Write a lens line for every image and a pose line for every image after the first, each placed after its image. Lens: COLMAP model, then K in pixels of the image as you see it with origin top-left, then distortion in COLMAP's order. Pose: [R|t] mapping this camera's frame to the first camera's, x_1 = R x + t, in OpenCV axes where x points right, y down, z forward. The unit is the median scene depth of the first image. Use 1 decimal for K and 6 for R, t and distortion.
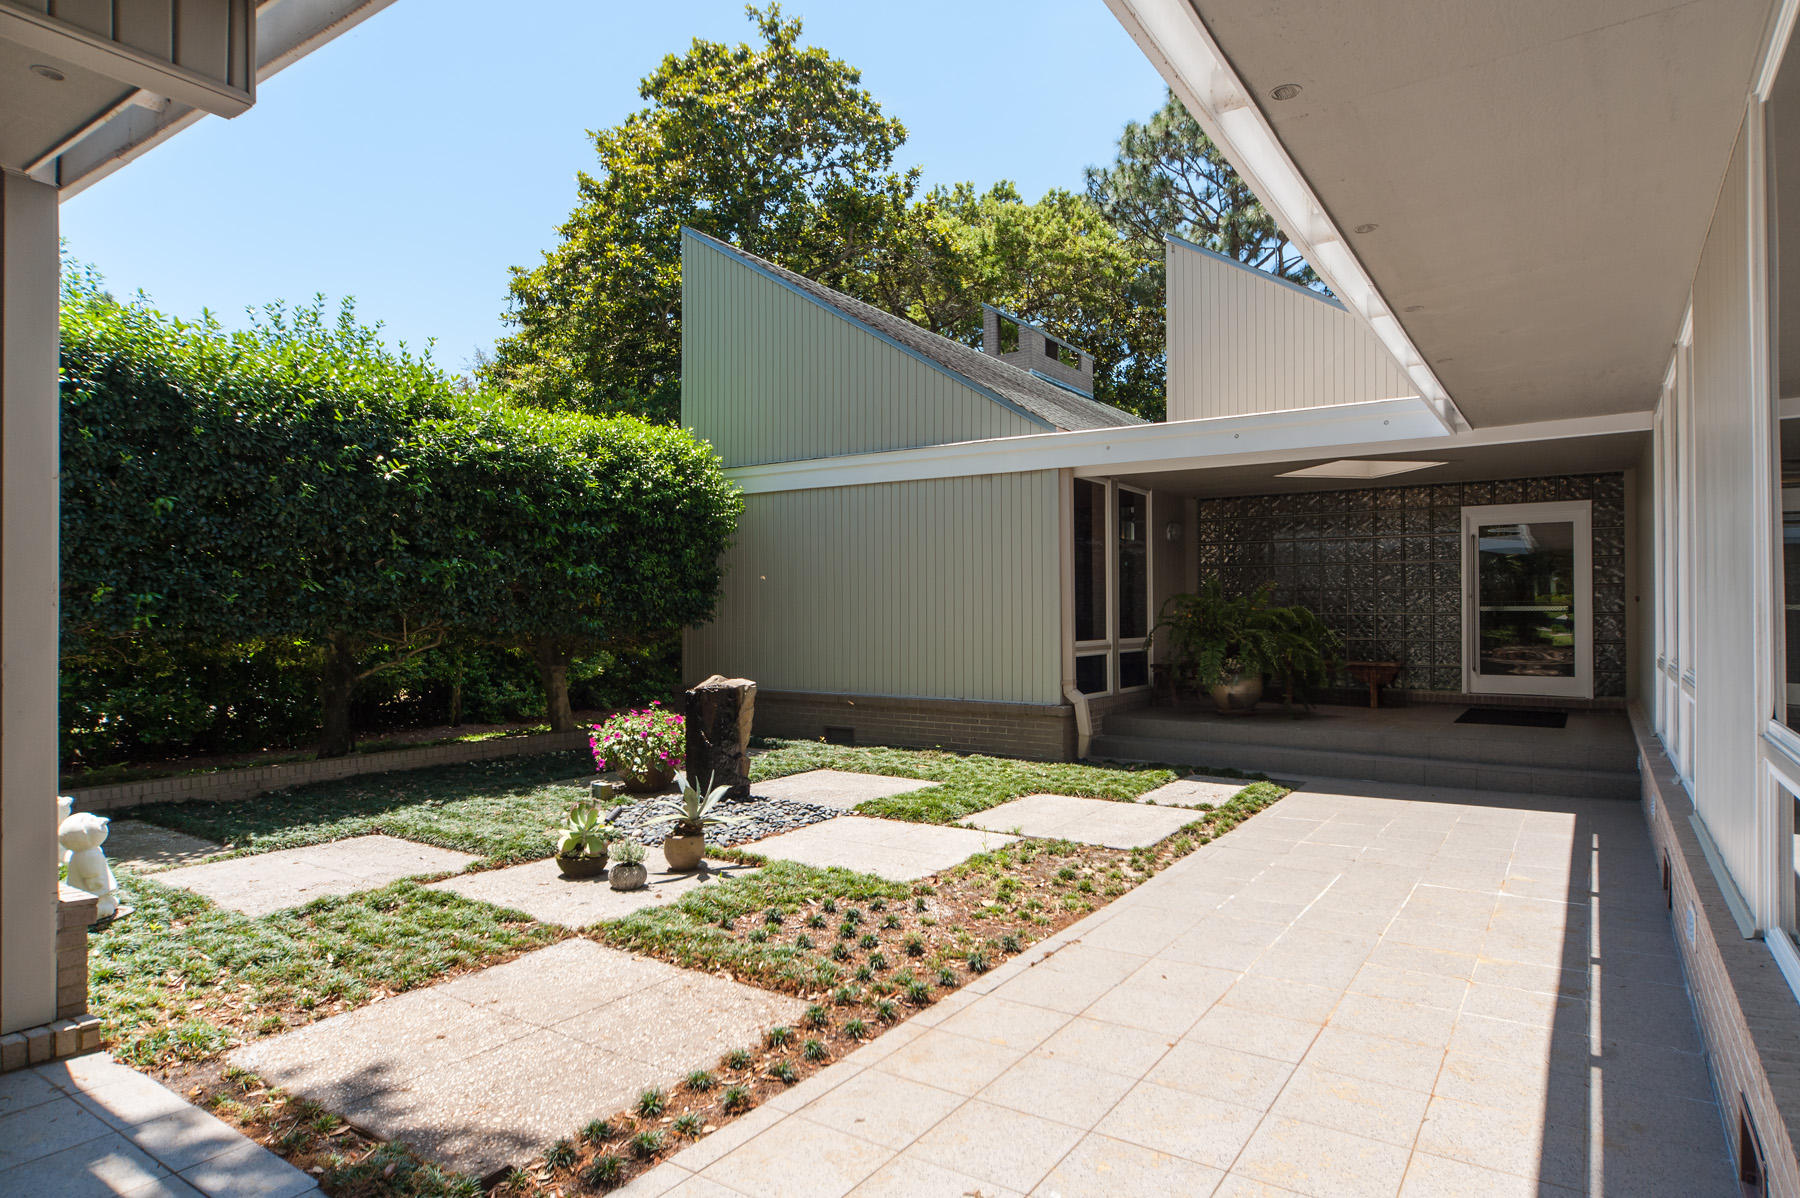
lens RADIAL K [[1034.5, 0, 900.0], [0, 1034.5, 599.0], [0, 0, 1]] dist [-0.002593, 0.002634]
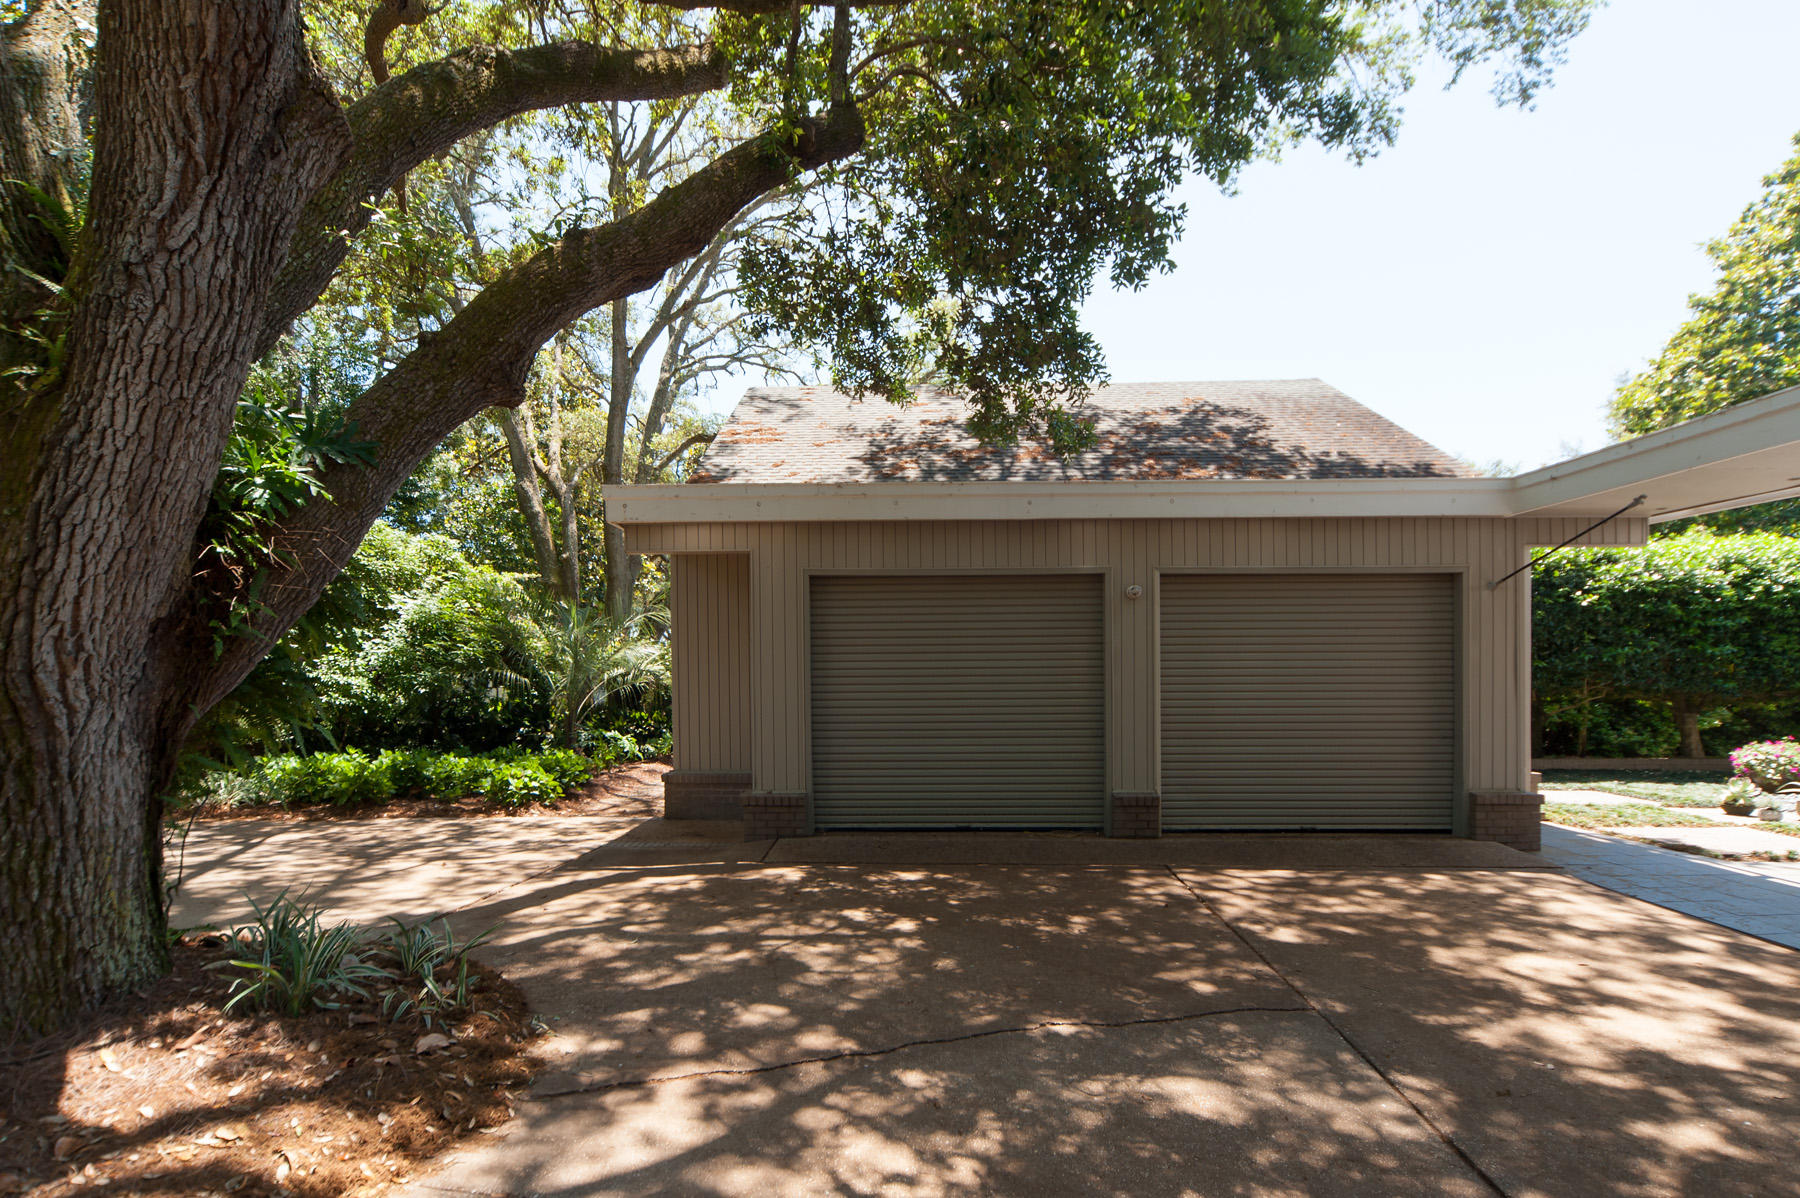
lens RADIAL K [[889.1, 0, 901.2], [0, 889.1, 681.9], [0, 0, 1]] dist [0.001062, 0.000821]
pose [[0.536017, 0.009175, -0.844157, 0.147446], [0.011714, 0.999764, 0.018304, -0.017708], [0.844126, -0.019699, 0.535783, -0.689706]]
